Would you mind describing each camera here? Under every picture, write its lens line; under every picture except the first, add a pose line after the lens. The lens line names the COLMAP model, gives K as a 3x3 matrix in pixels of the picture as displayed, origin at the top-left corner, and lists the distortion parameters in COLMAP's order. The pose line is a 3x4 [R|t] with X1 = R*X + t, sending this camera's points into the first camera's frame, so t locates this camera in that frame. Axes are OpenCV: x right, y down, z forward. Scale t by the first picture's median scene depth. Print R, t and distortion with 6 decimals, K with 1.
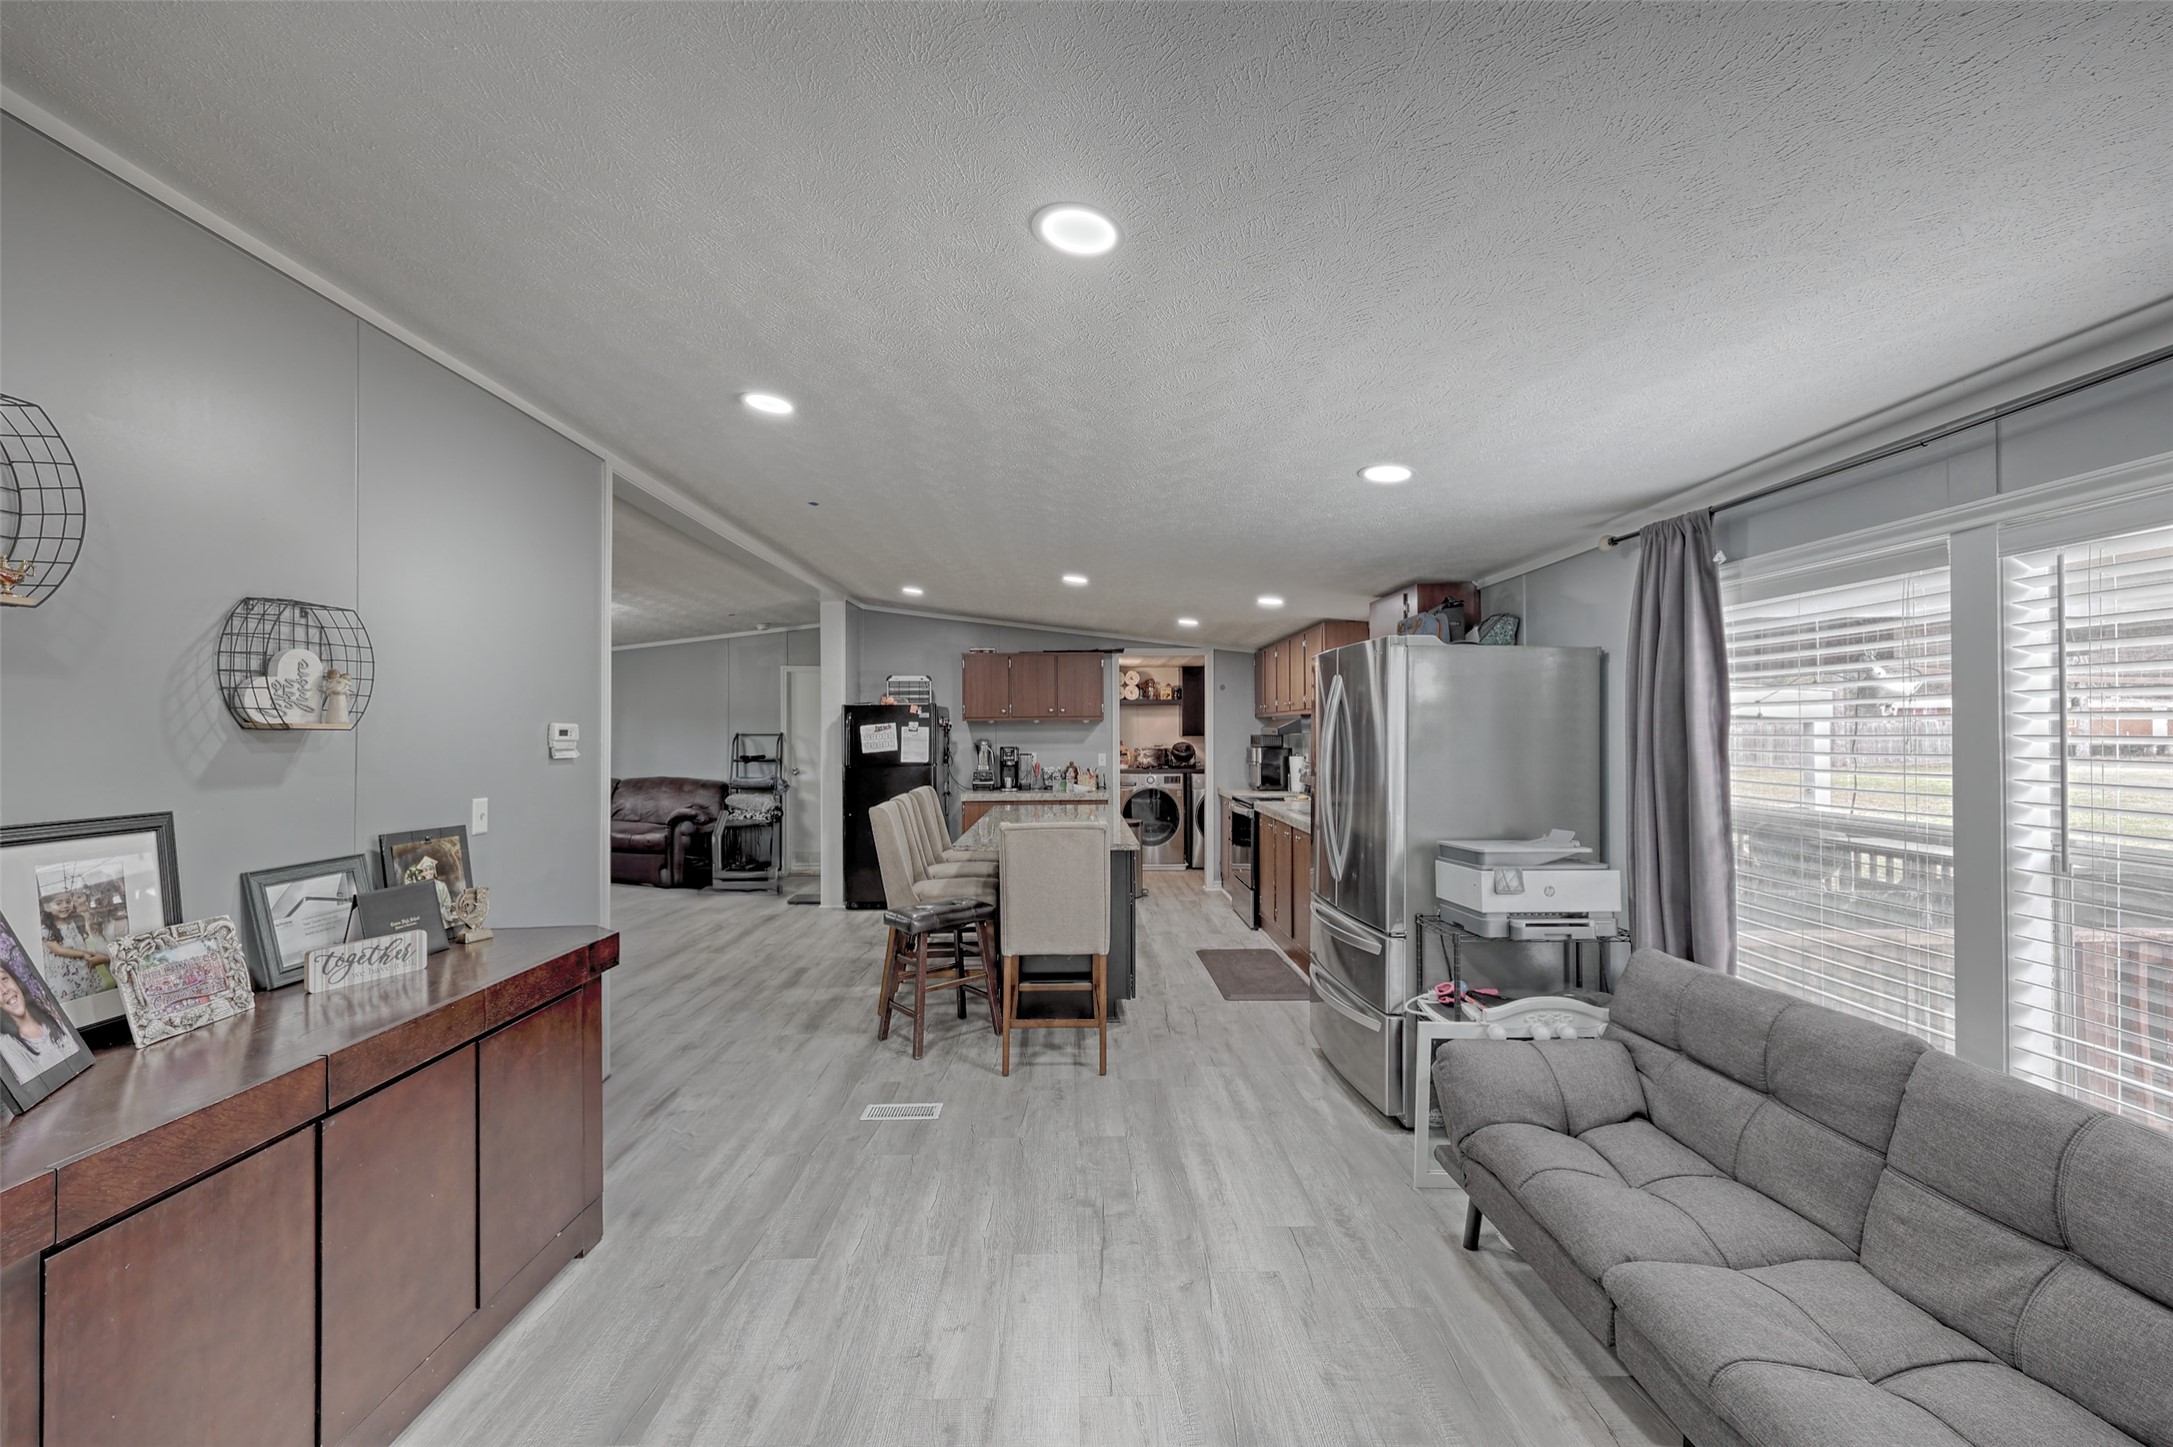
lens RADIAL K [[882.6, 0, 1092.1], [0, 882.6, 725.7], [0, 0, 1]] dist [0.000008, 0.000590]
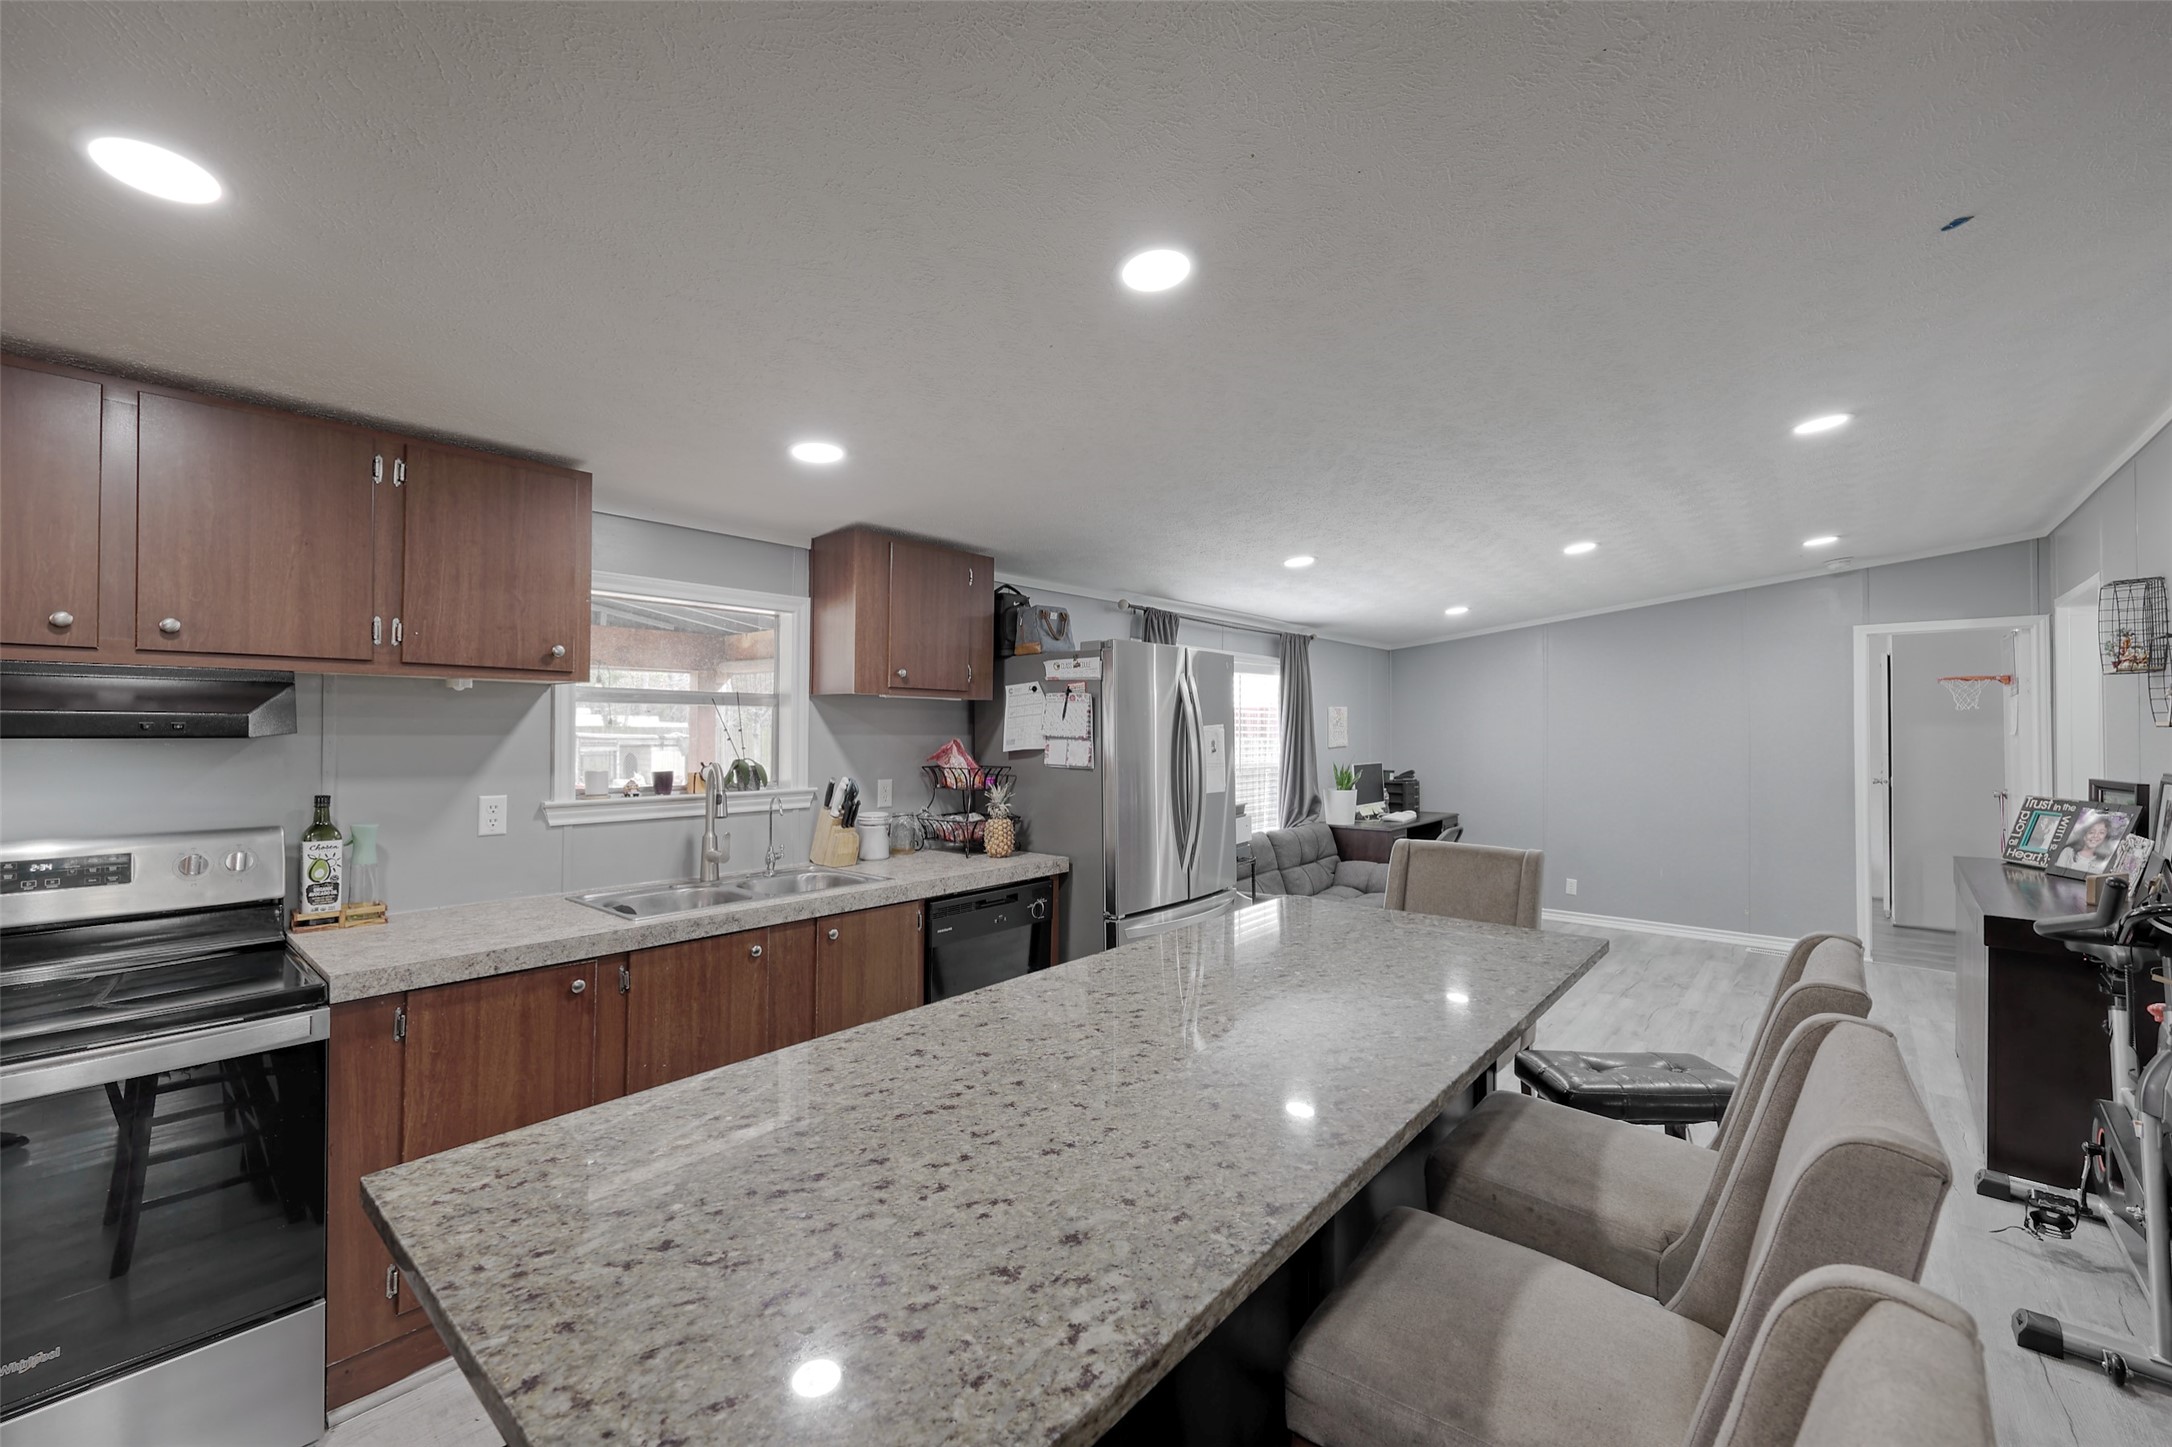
lens RADIAL K [[882.1, 0, 1091.6], [0, 882.1, 725.7], [0, 0, 1]] dist [0.000008, 0.000590]
pose [[-0.741417, 0.005790, 0.671020, -0.607473], [-0.000470, 0.999958, -0.009147, 0.022694], [-0.671045, -0.007097, -0.741383, 3.383025]]
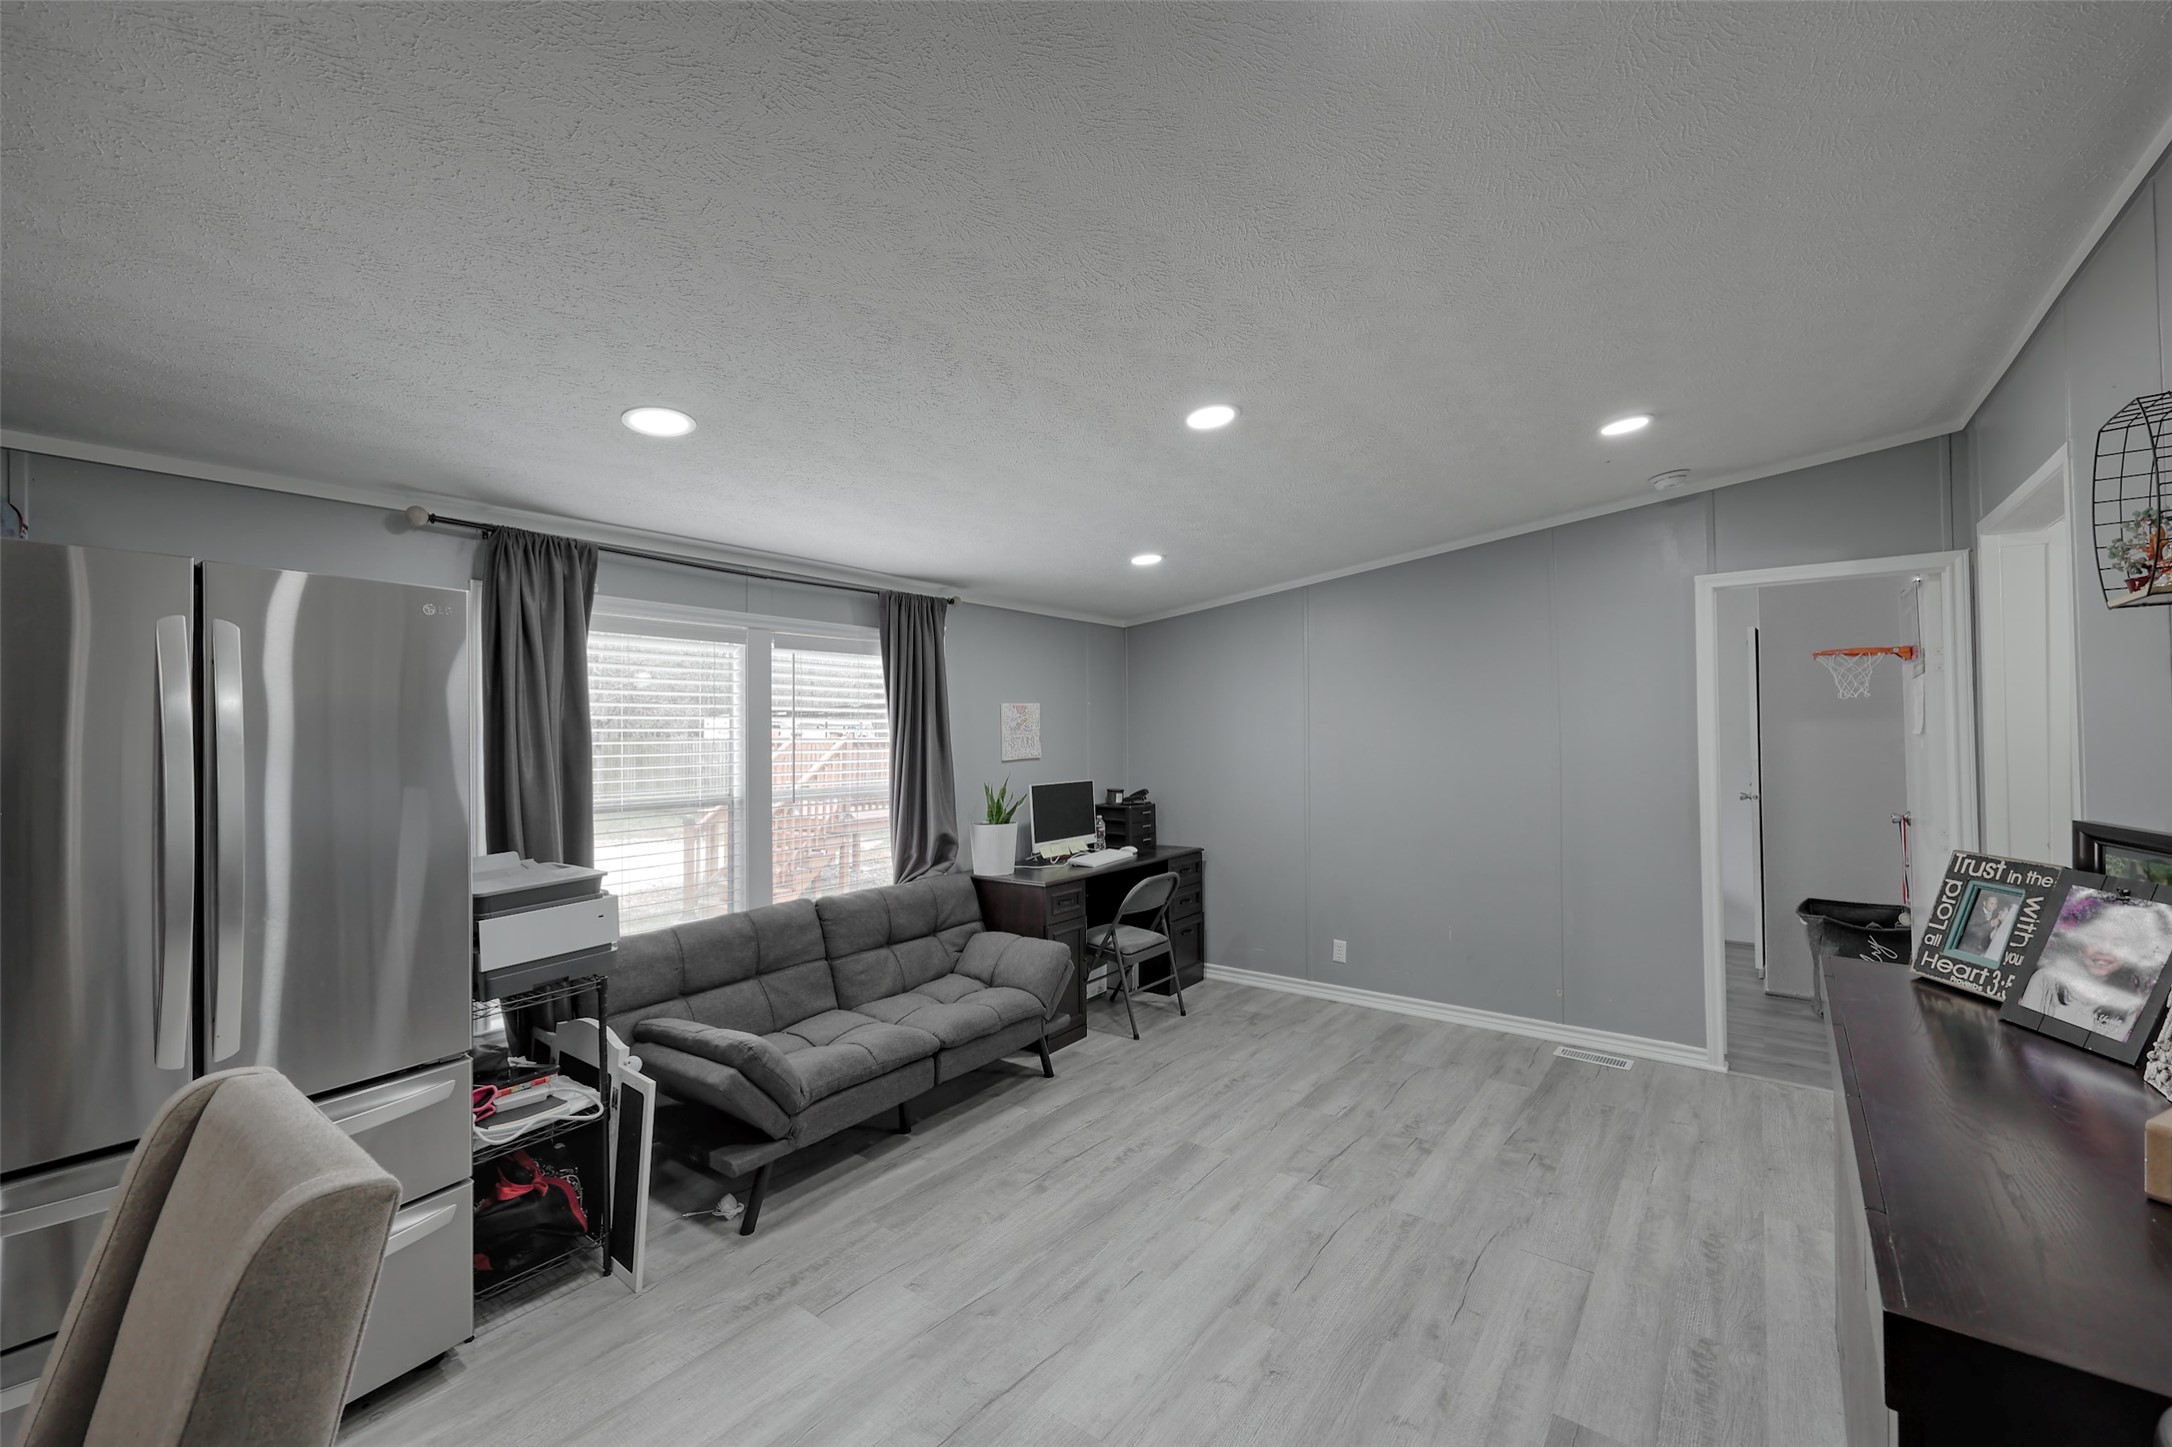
lens RADIAL K [[882.1, 0, 1091.6], [0, 882.1, 725.7], [0, 0, 1]] dist [0.000008, 0.000590]
pose [[-0.782152, 0.017388, 0.622846, -0.686391], [0.009946, 0.999832, -0.015422, 0.019232], [-0.623009, -0.005868, -0.782193, 1.968015]]
